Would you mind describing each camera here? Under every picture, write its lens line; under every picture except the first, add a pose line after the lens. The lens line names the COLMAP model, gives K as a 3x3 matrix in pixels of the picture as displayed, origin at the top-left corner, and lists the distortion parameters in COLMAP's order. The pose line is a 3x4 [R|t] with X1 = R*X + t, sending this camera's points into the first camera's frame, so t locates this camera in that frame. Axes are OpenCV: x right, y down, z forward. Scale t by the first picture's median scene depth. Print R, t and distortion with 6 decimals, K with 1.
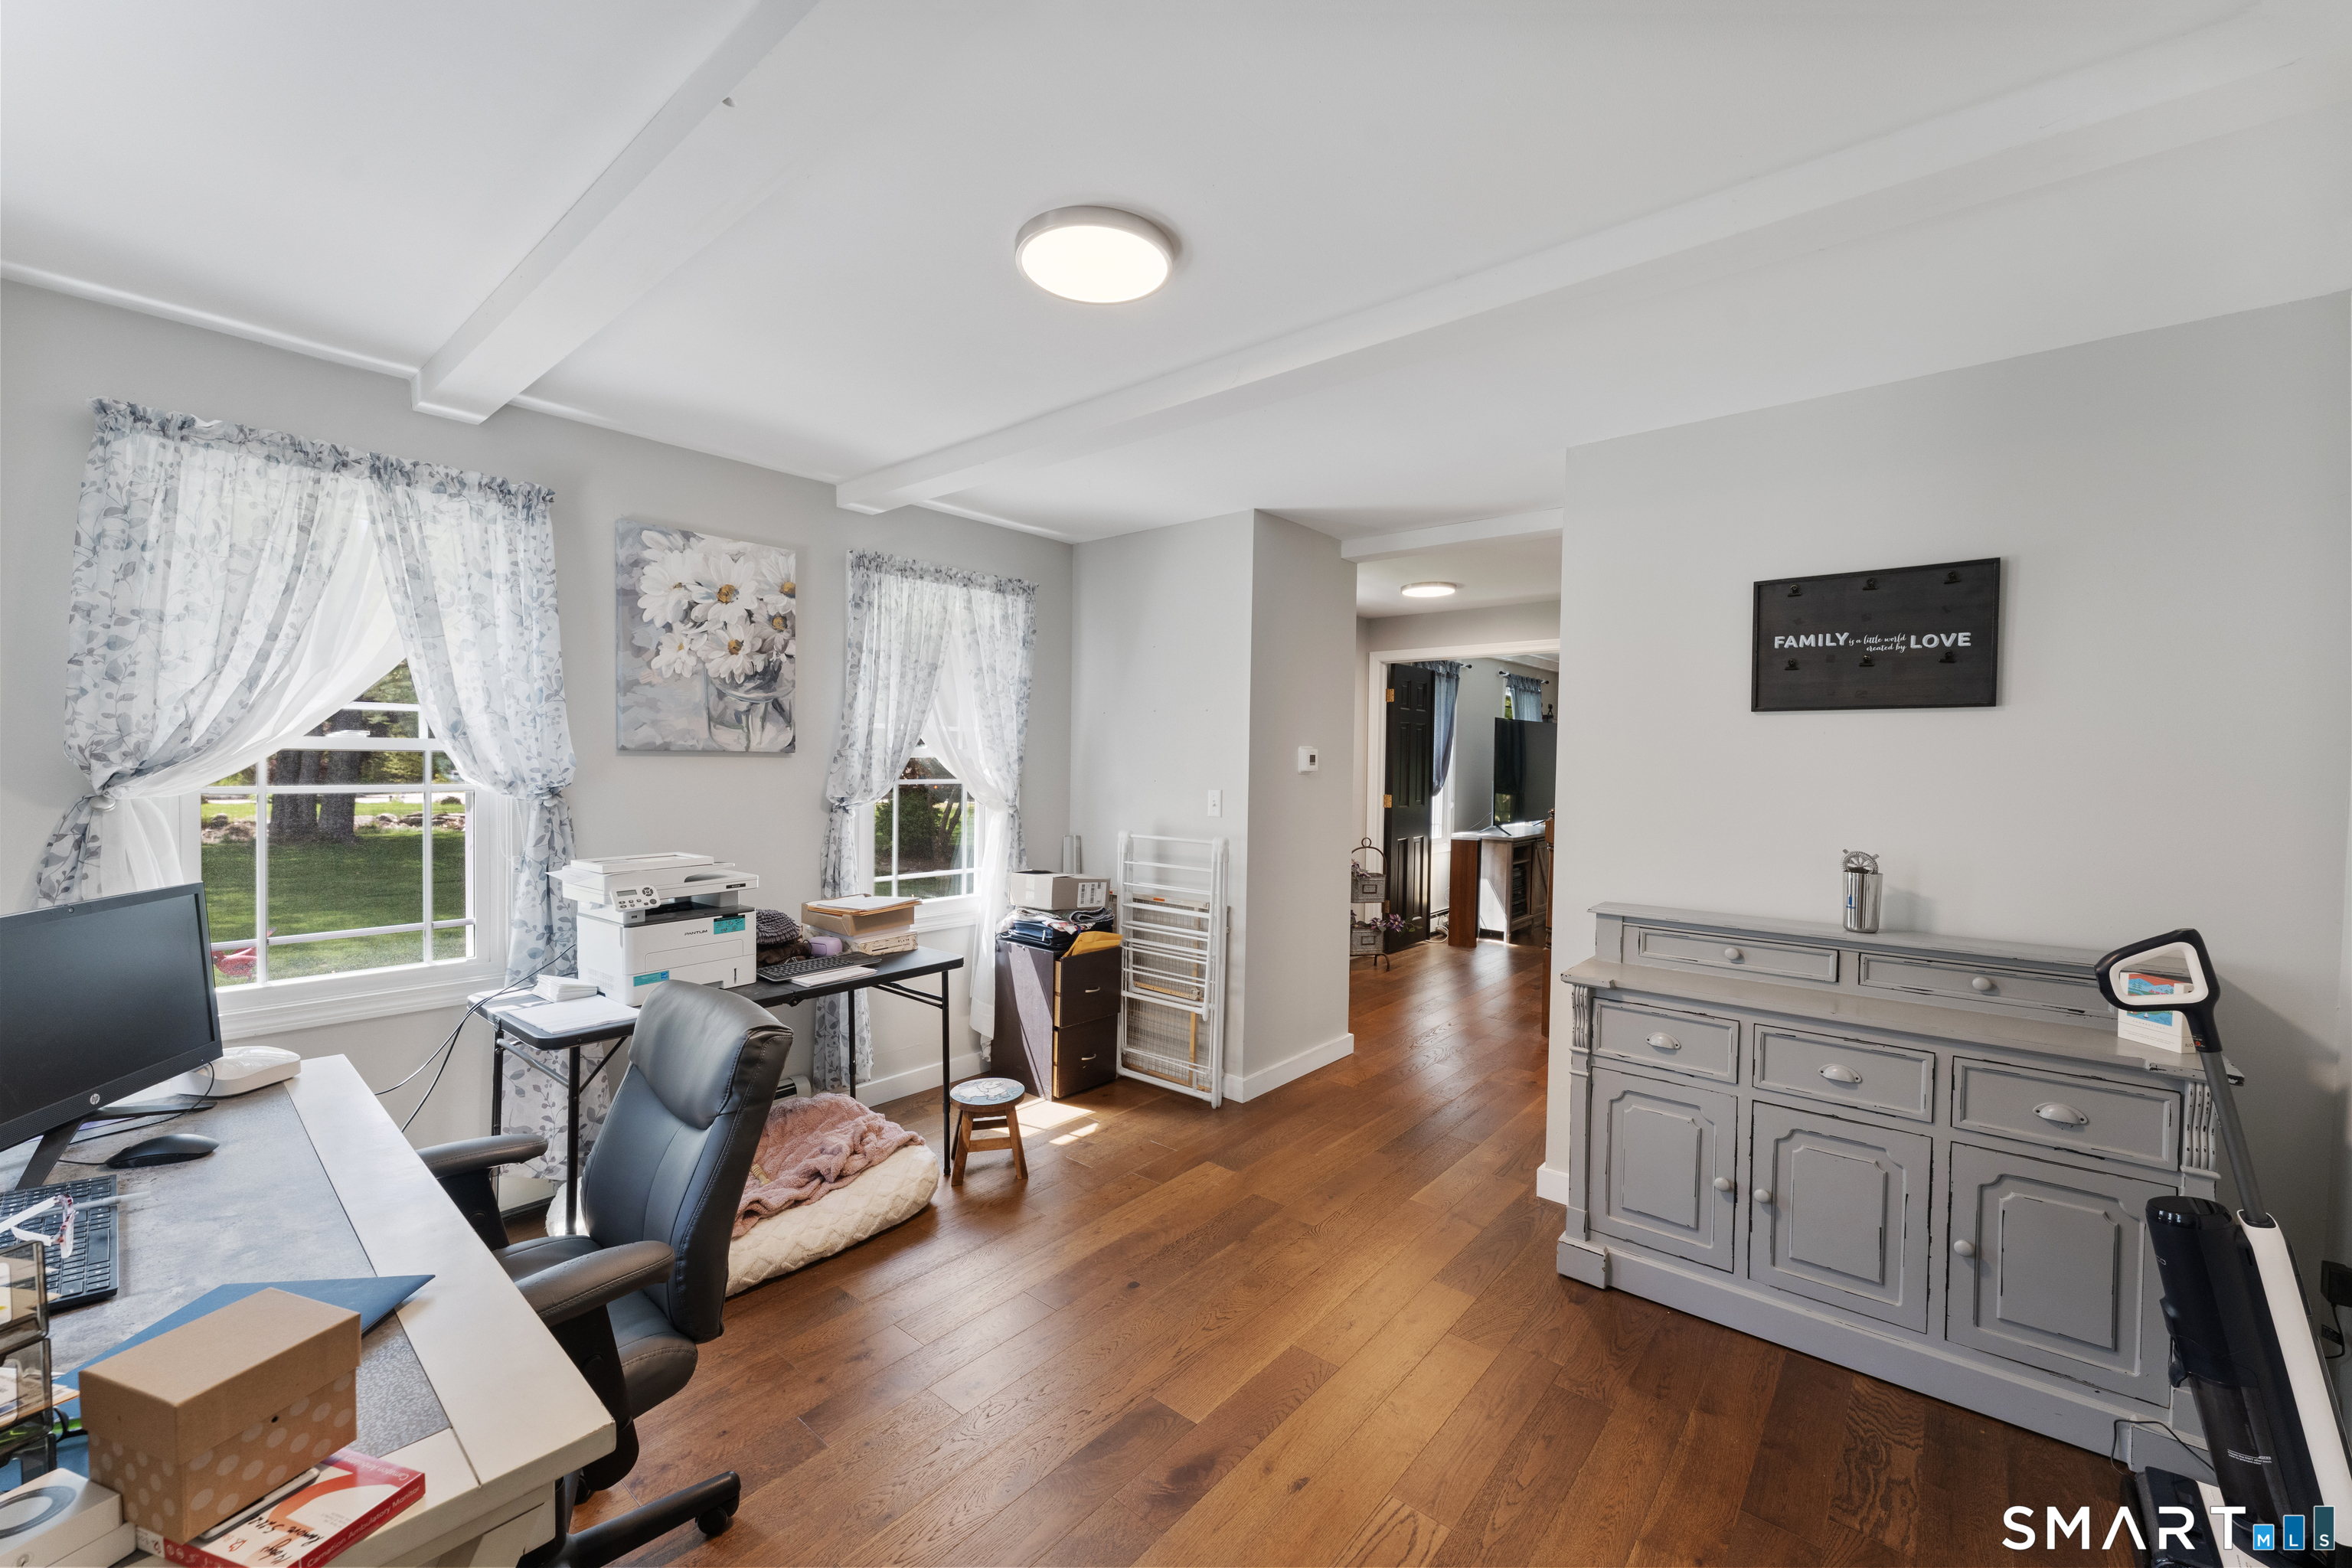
lens RADIAL K [[944.2, 0, 1165.4], [0, 944.2, 767.5], [0, 0, 1]] dist [-0.009176, -0.000149]
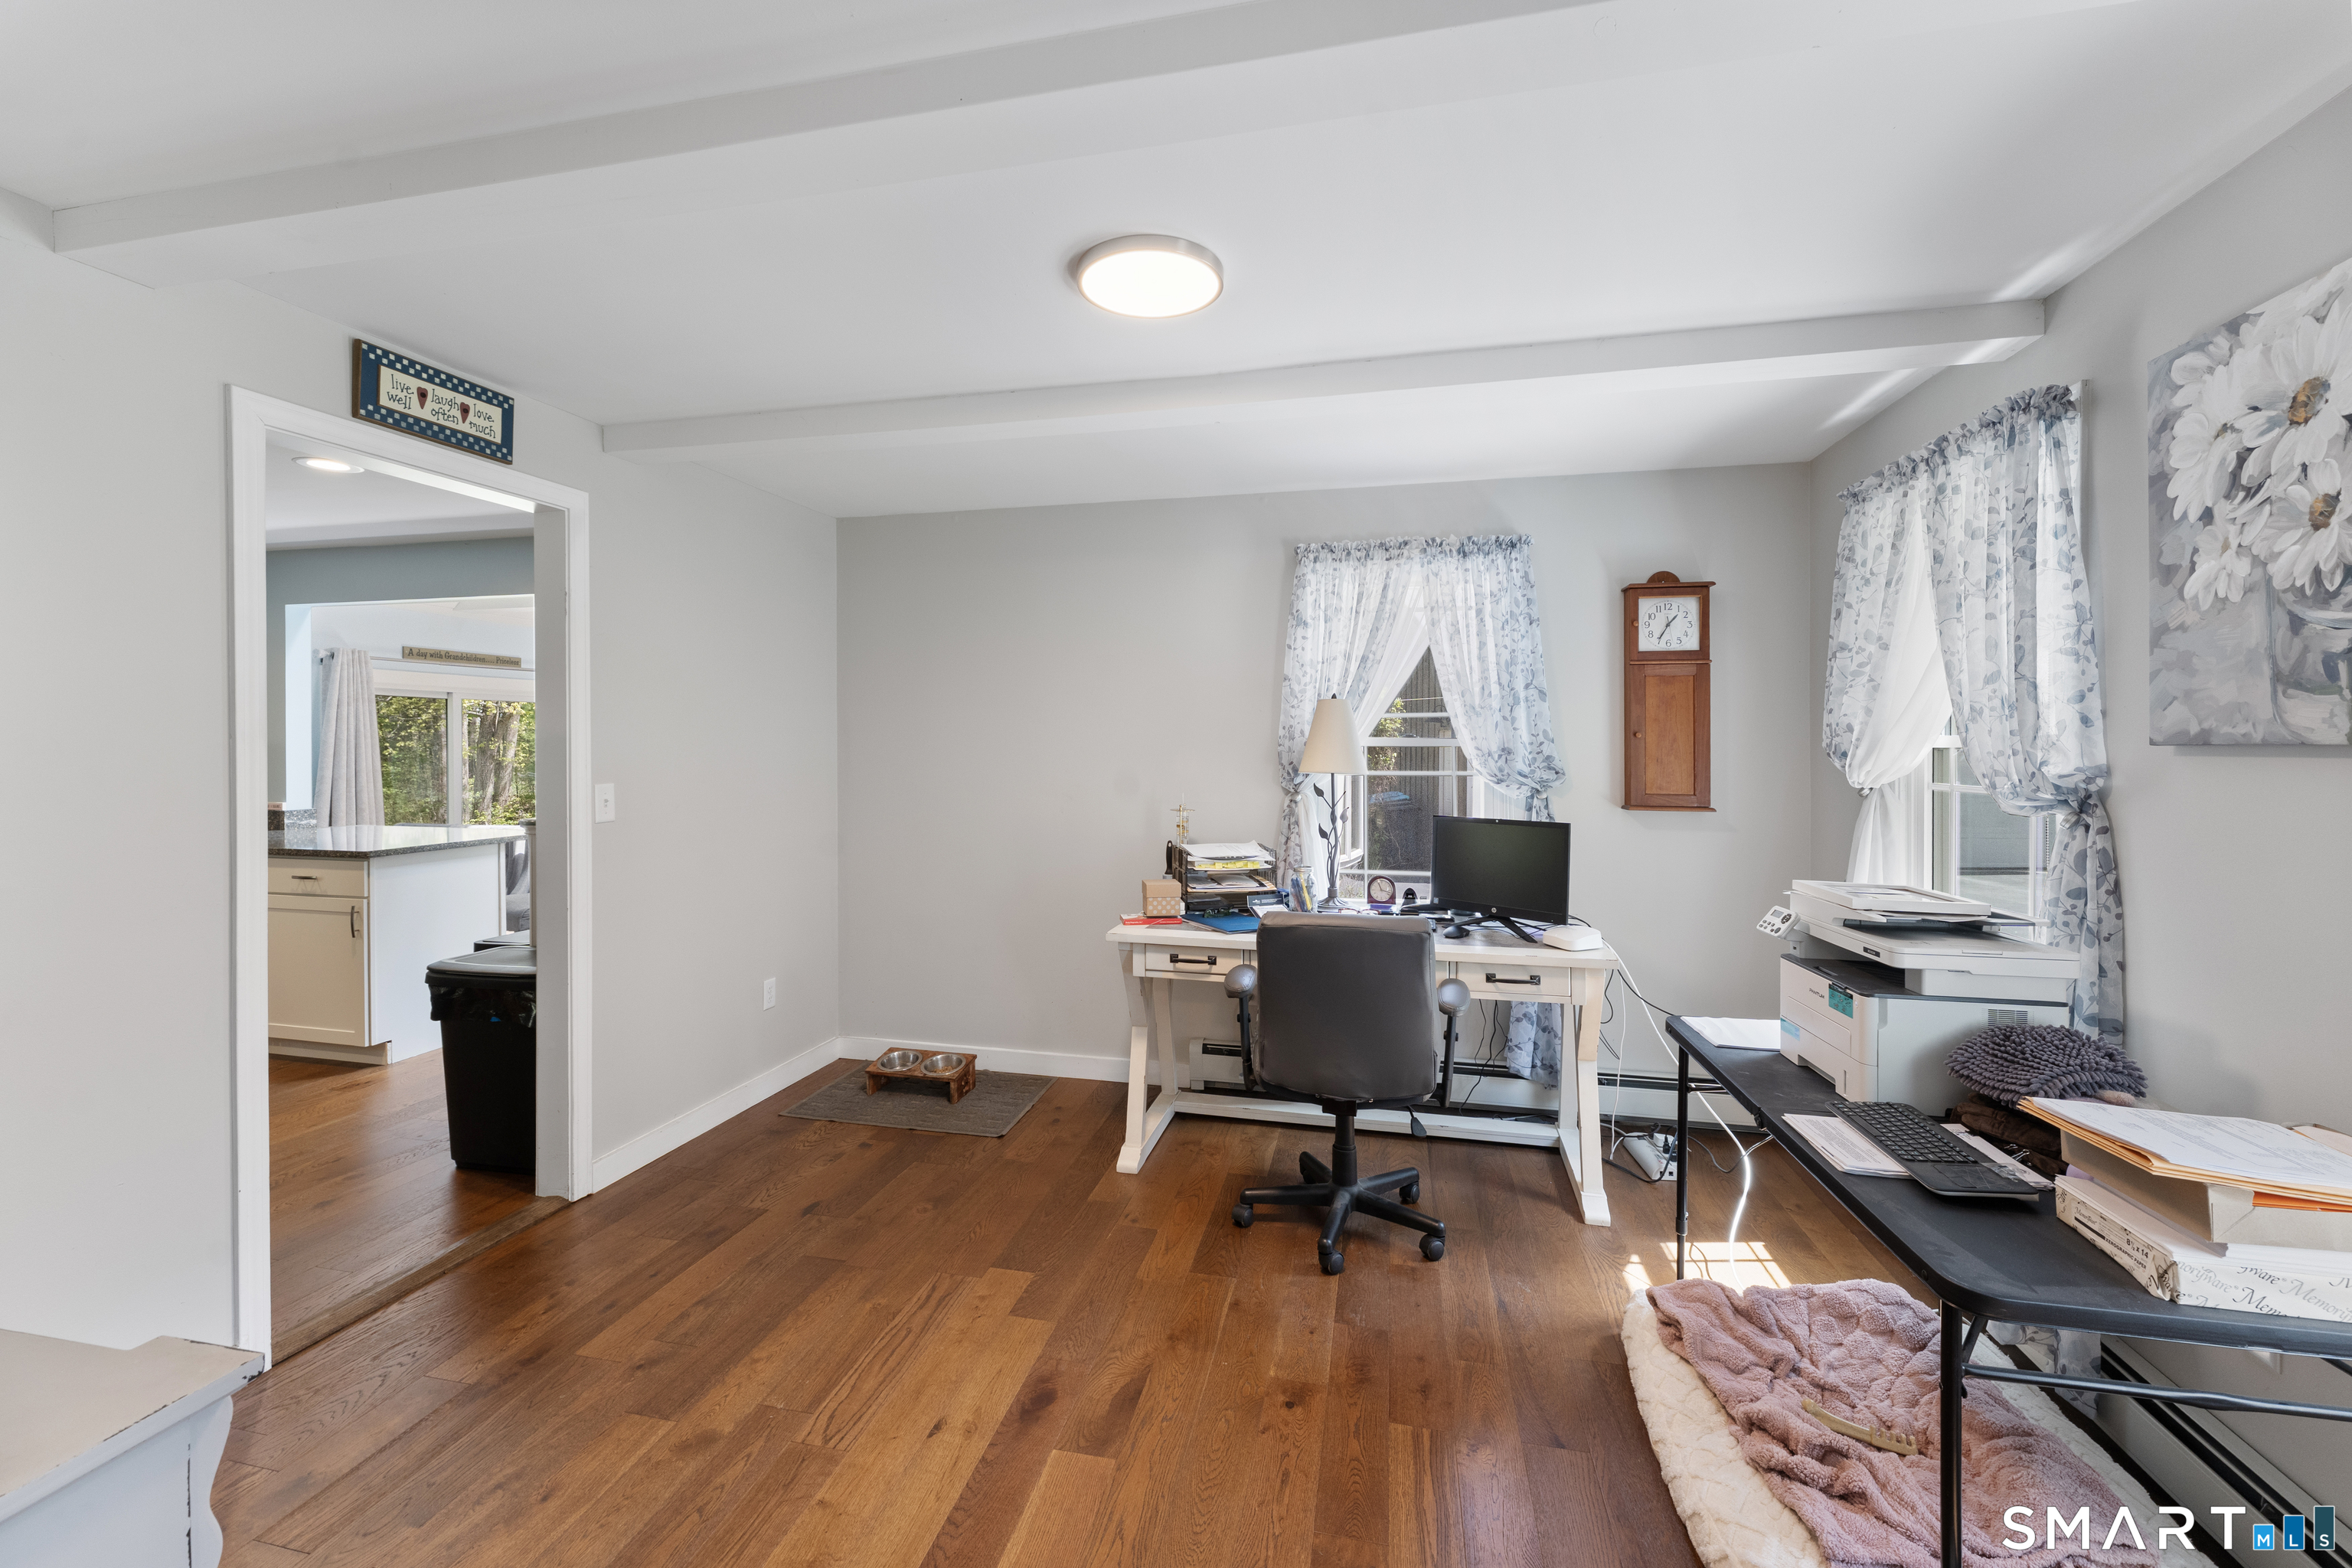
lens RADIAL K [[944.2, 0, 1176.9], [0, 944.2, 748.4], [0, 0, 1]] dist [-0.009176, -0.000149]
pose [[-0.879744, -0.013431, -0.475258, 0.225762], [-0.018332, 0.999816, 0.005679, -0.007838], [0.475094, 0.013708, -0.879828, 1.112906]]
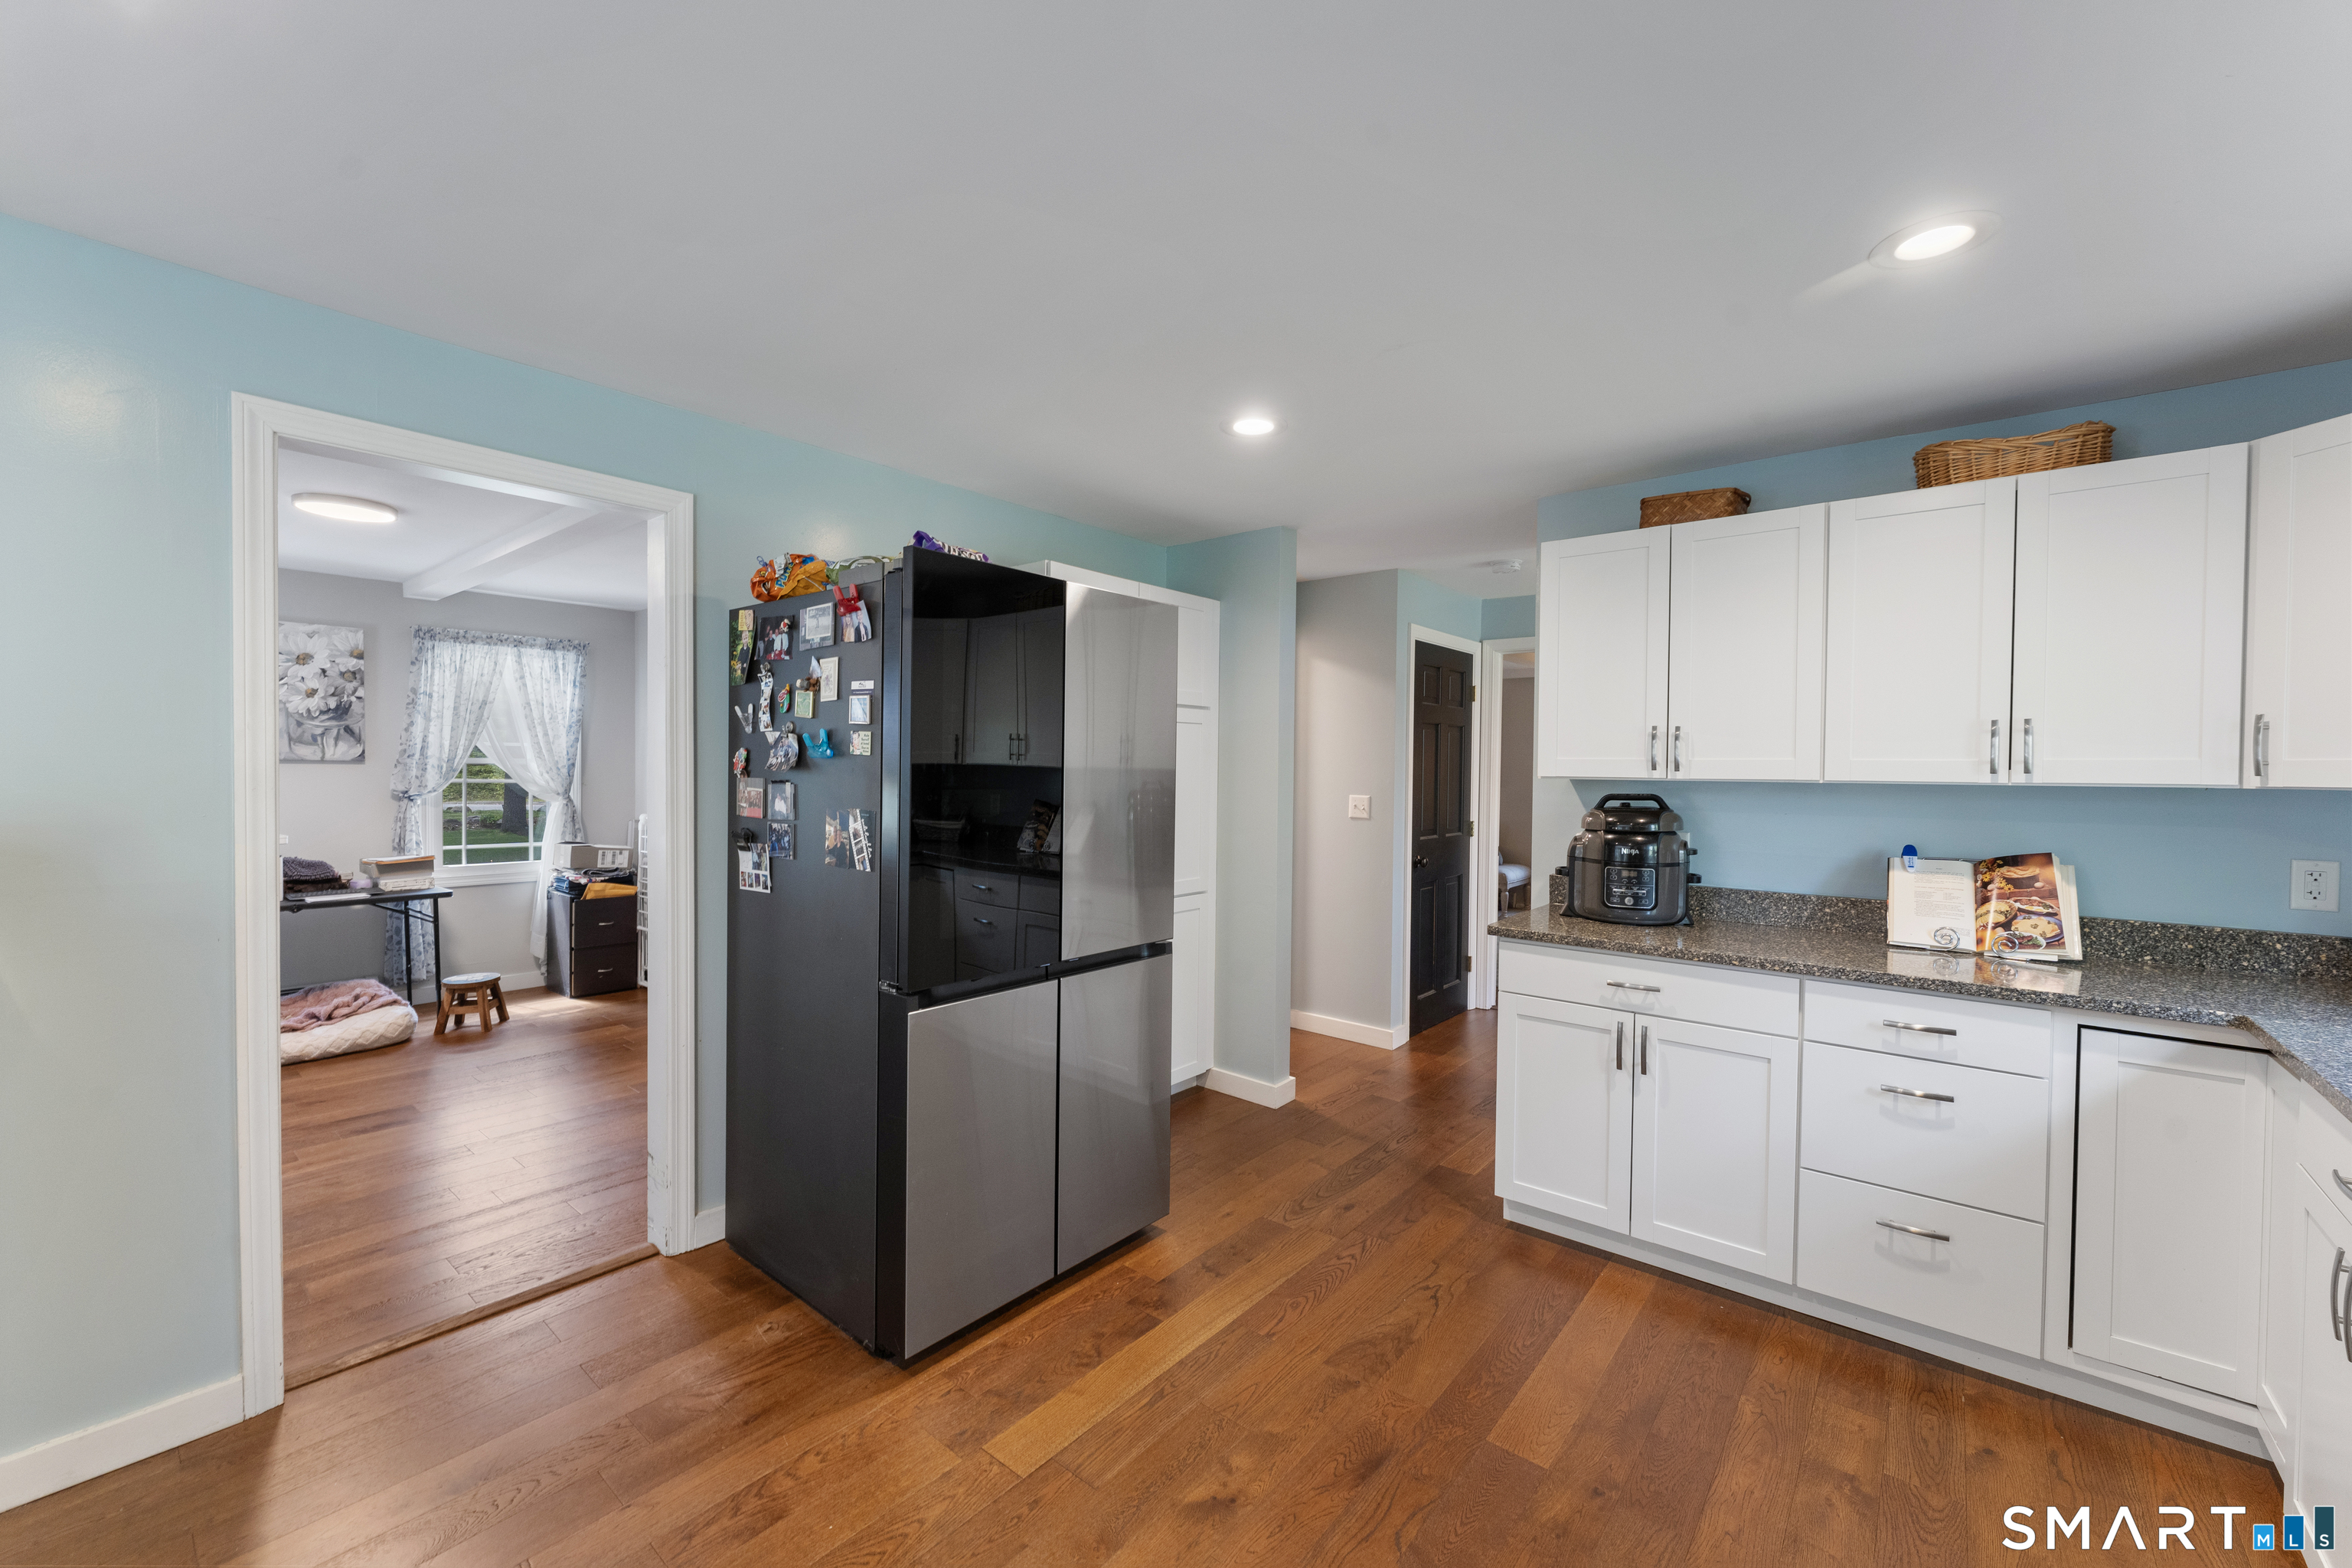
lens RADIAL K [[944.2, 0, 1191.3], [0, 944.2, 782.4], [0, 0, 1]] dist [-0.009176, -0.000149]
pose [[0.999958, -0.009141, 0.000948, 0.969146], [0.009143, 0.999956, -0.002224, 0.035375], [-0.000928, 0.002233, 0.999997, -0.529140]]
